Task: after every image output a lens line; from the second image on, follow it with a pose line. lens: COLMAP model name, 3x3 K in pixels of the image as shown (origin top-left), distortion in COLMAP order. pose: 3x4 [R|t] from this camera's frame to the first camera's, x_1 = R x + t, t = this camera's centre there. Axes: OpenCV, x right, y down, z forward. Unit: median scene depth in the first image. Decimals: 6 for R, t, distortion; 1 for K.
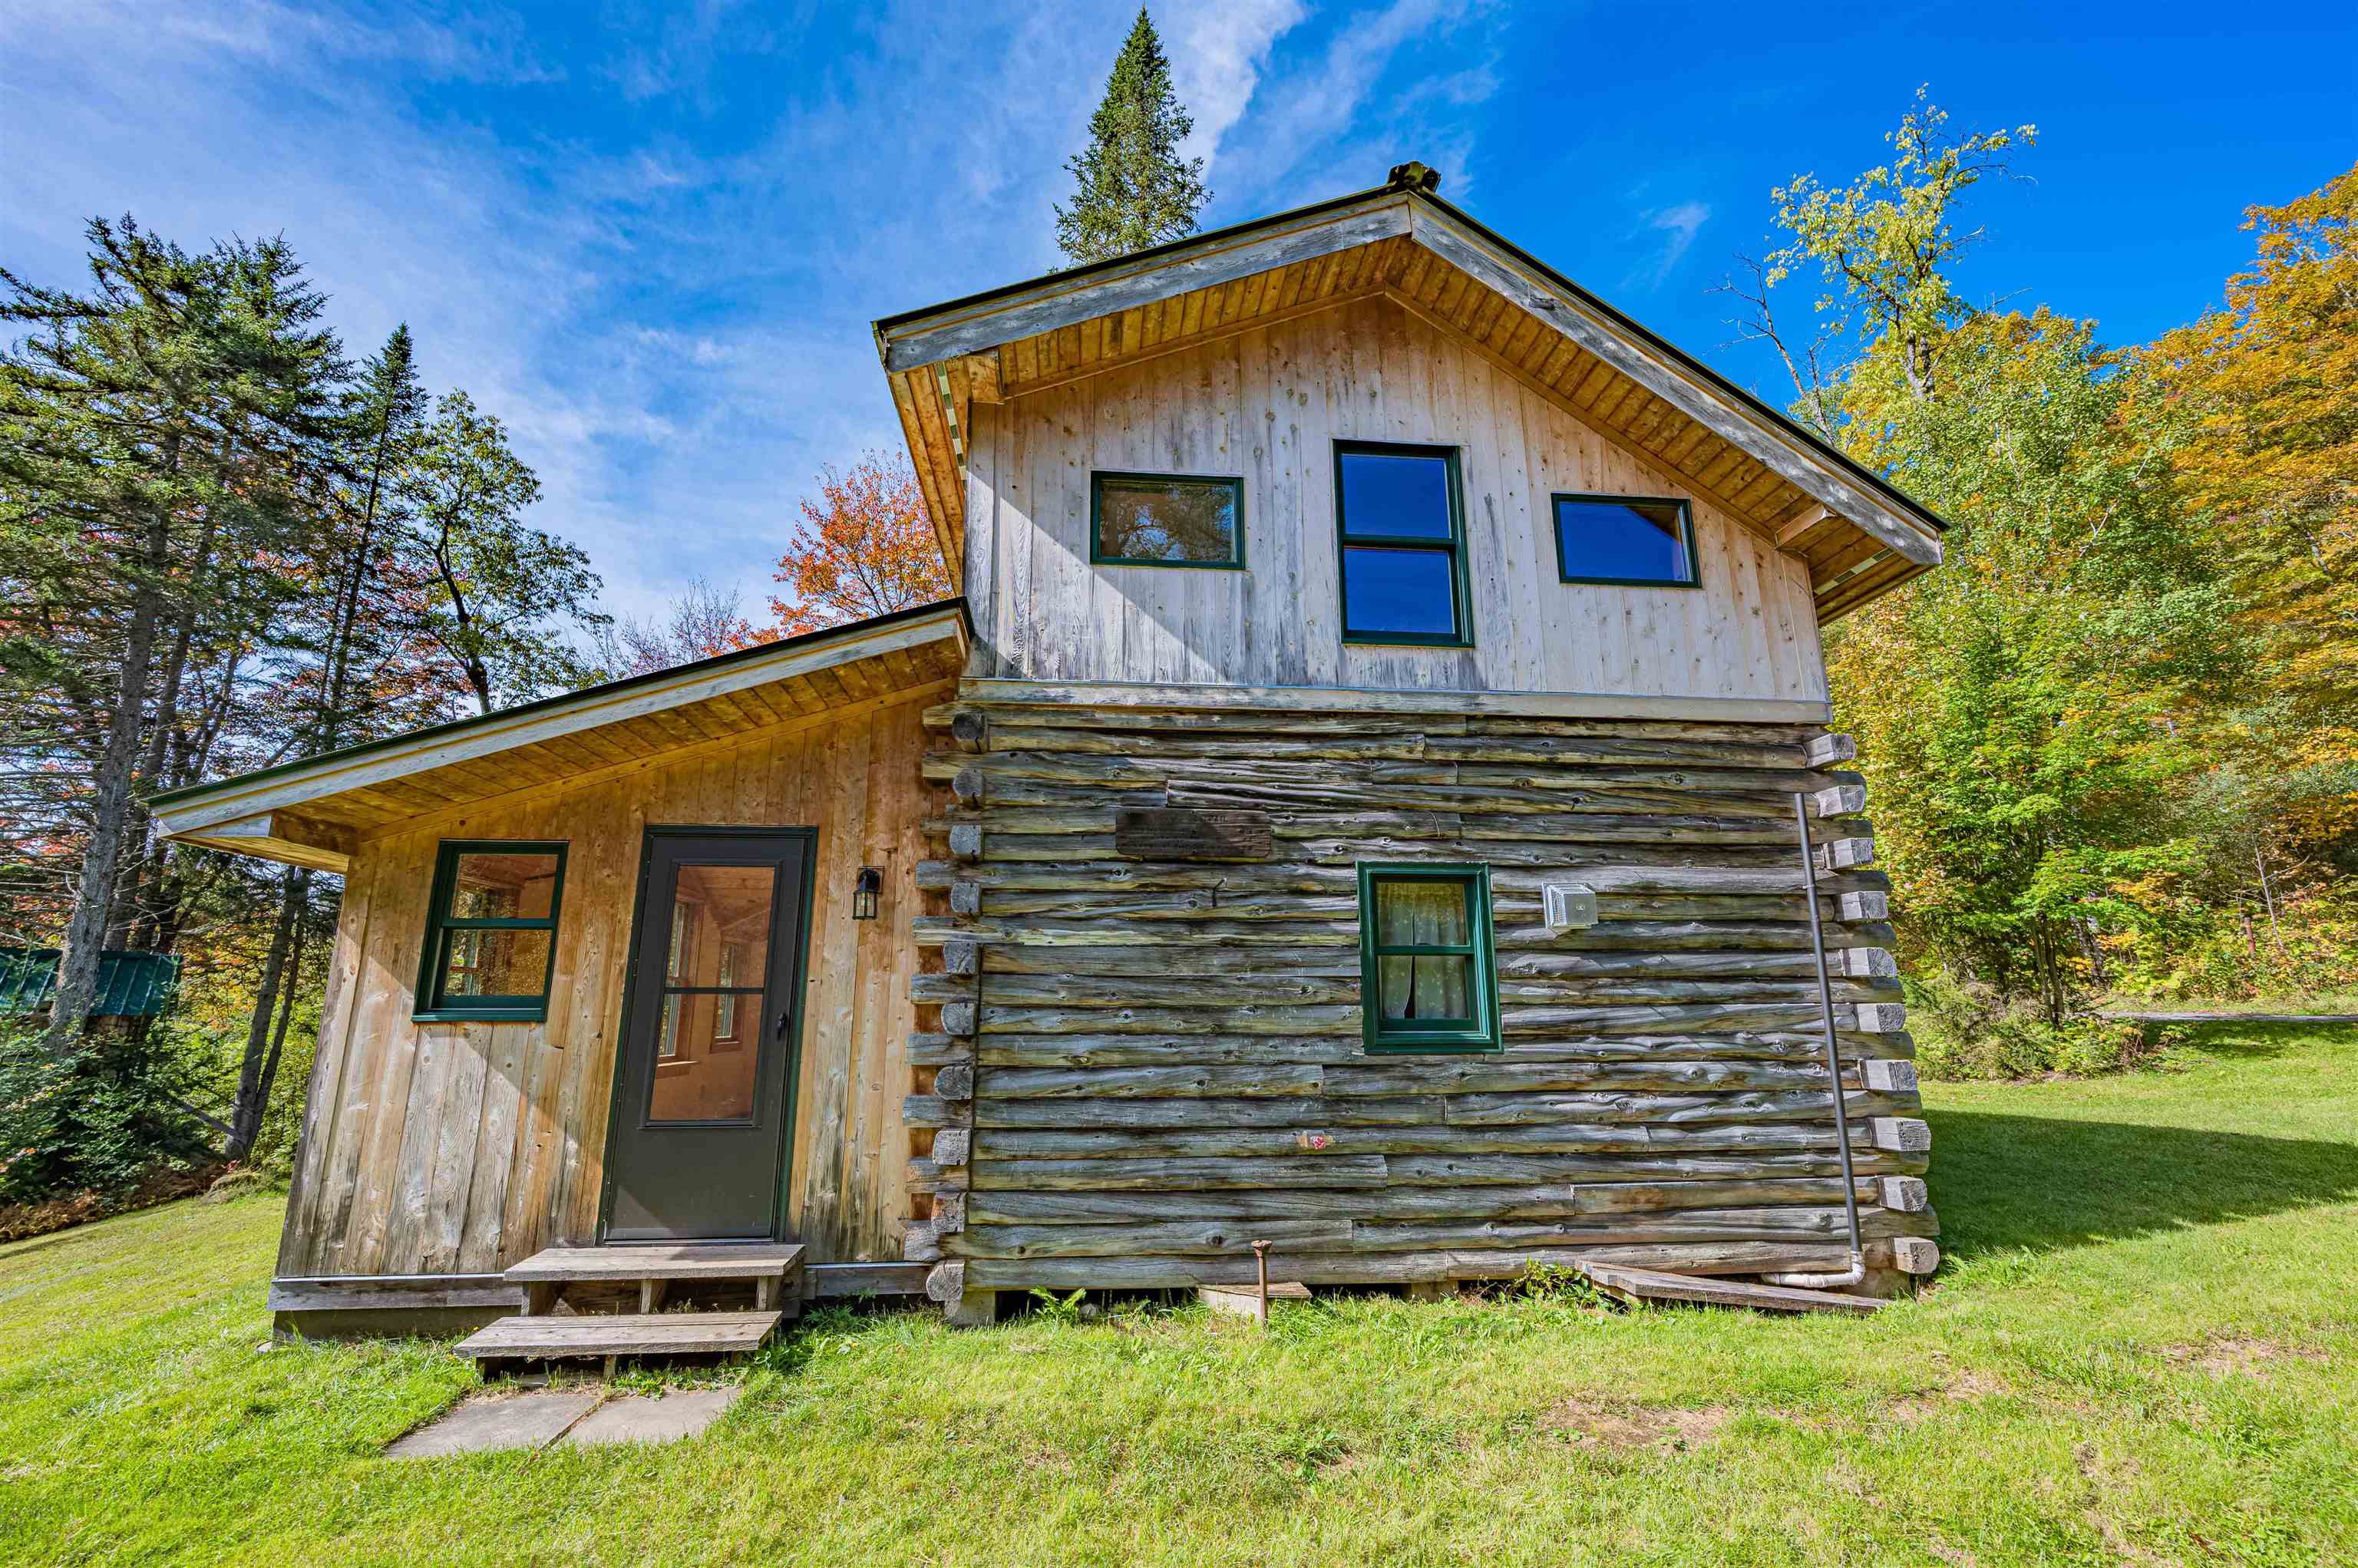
lens RADIAL K [[970.6, 0, 1176.3], [0, 970.6, 797.2], [0, 0, 1]] dist [0.000535, -0.000750]
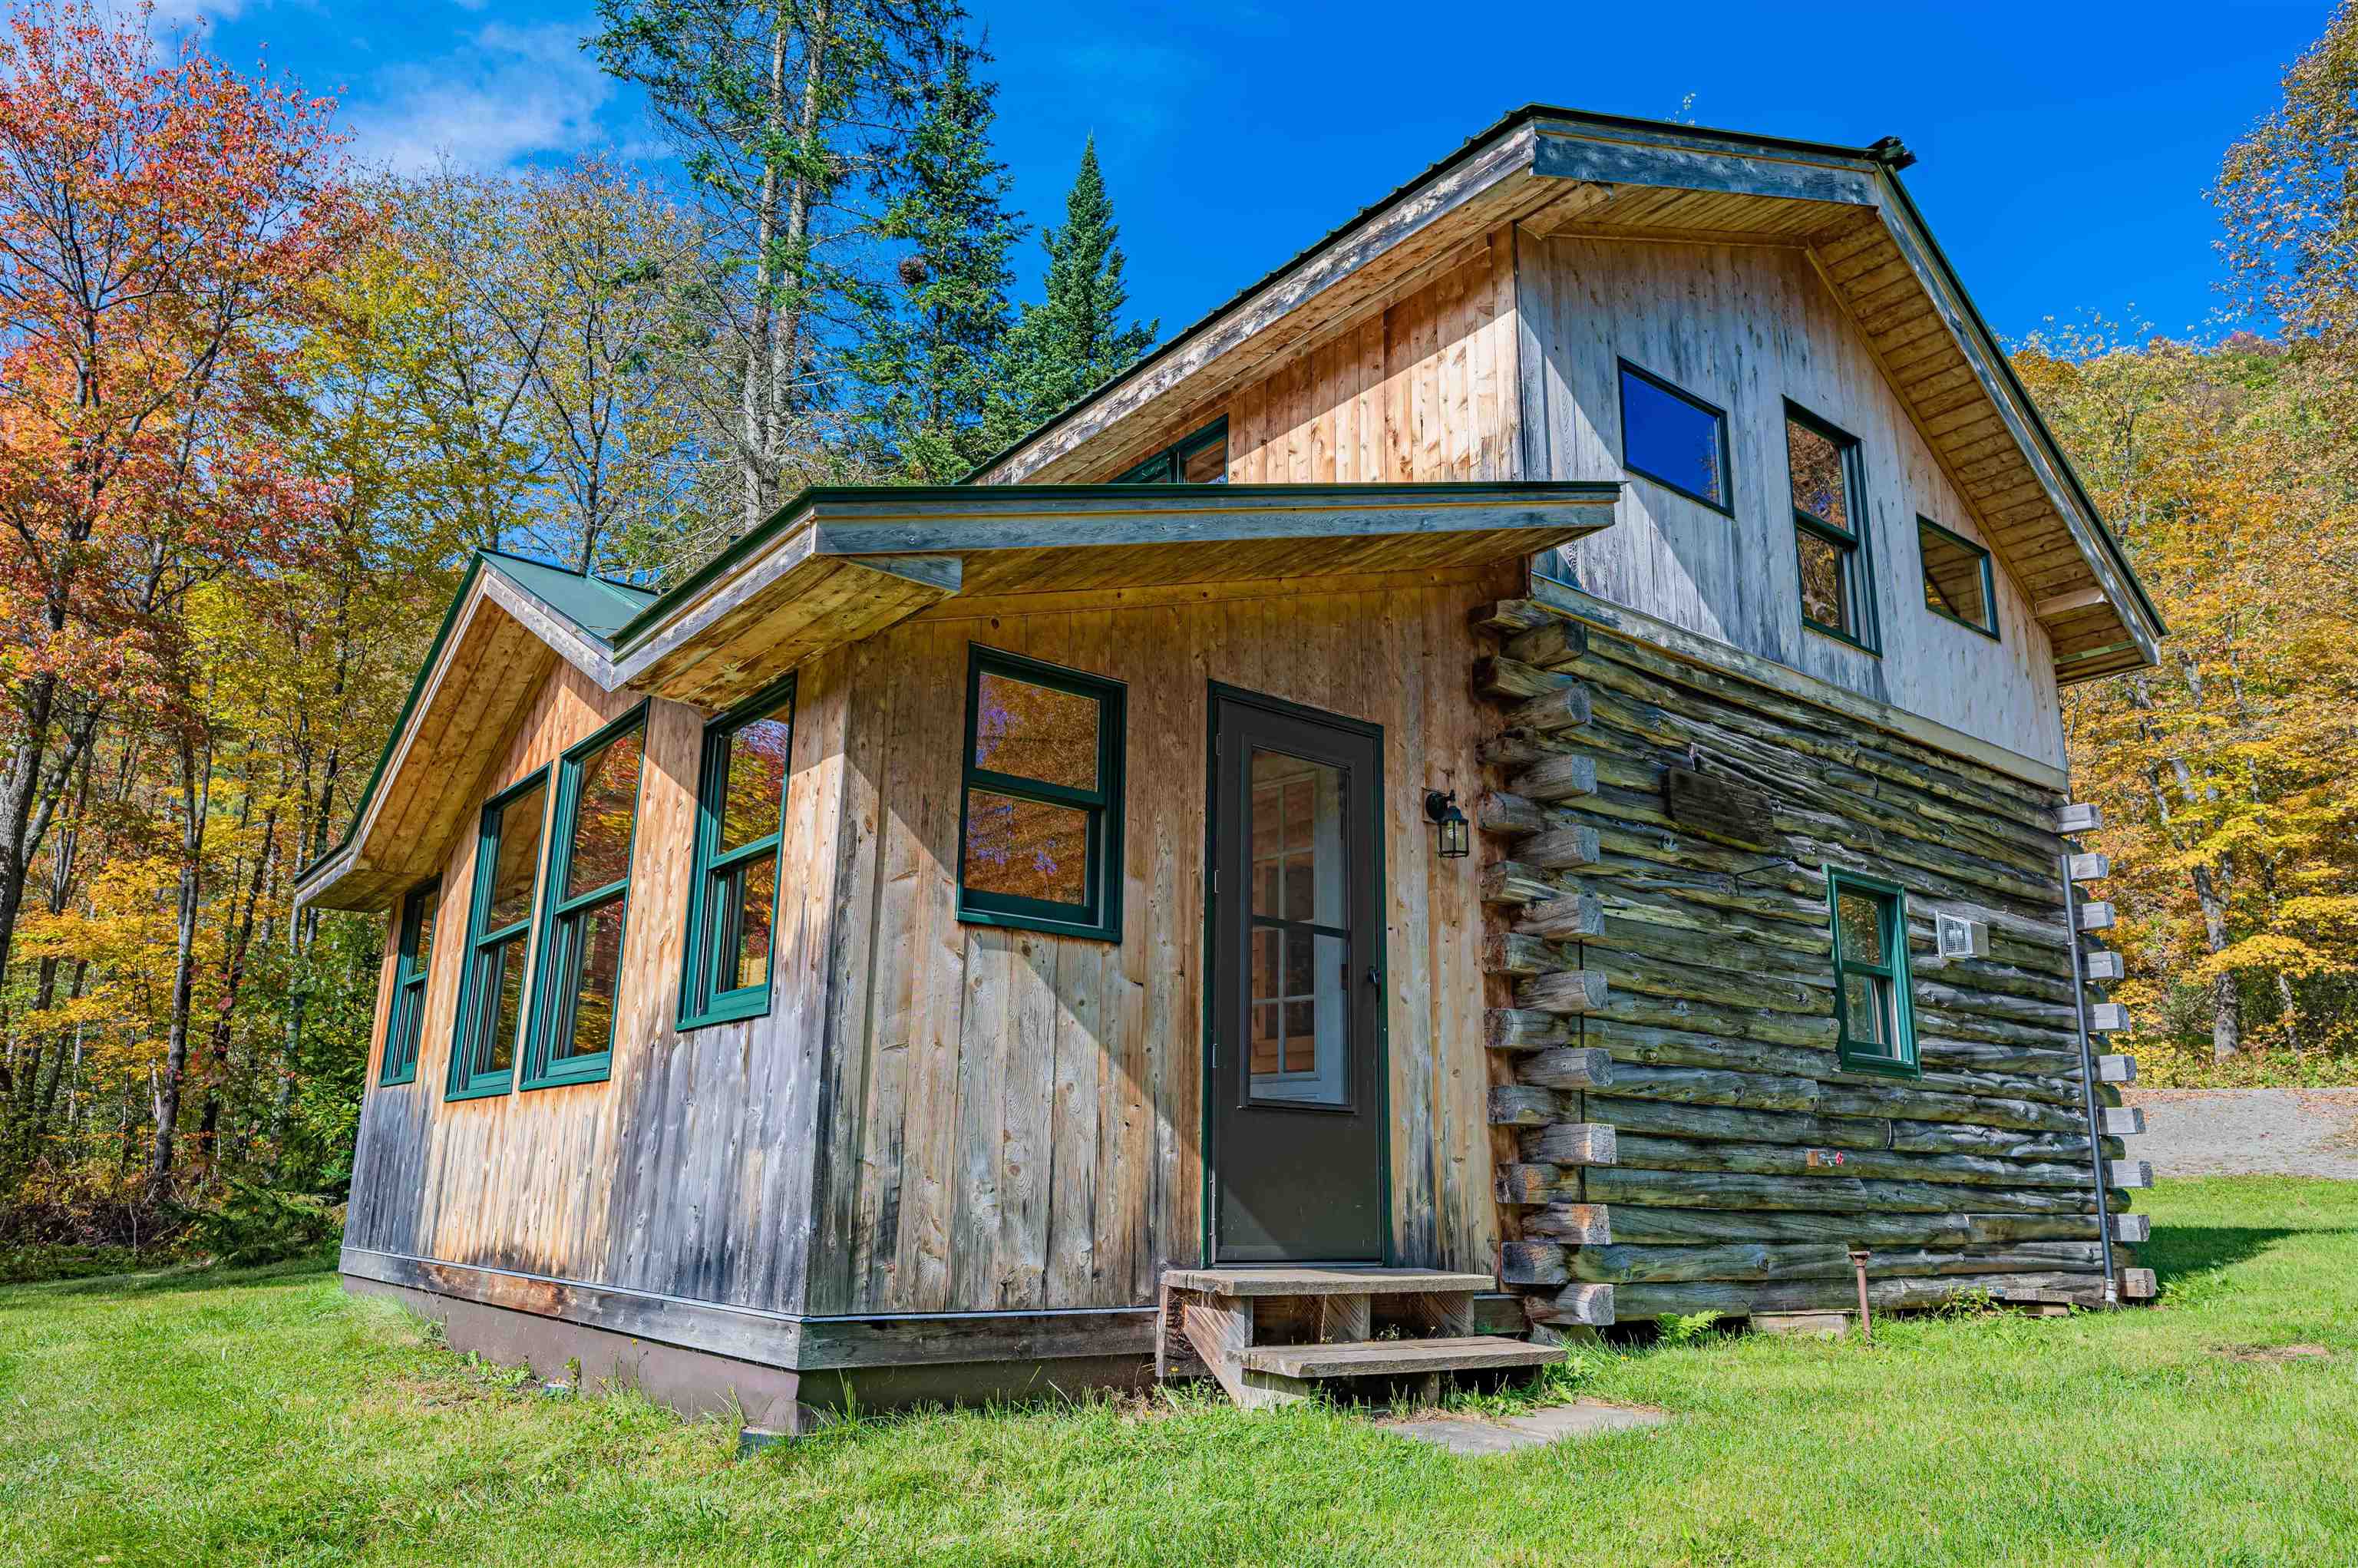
lens RADIAL K [[1566.3, 0, 1179.0], [0, 1566.3, 784.0], [0, 0, 1]] dist [-0.006799, 0.000454]
pose [[0.844948, 0.154369, 0.512087, -1.139226], [-0.142047, 0.987827, -0.063403, 0.177561], [-0.515641, -0.019168, 0.856591, 0.053525]]
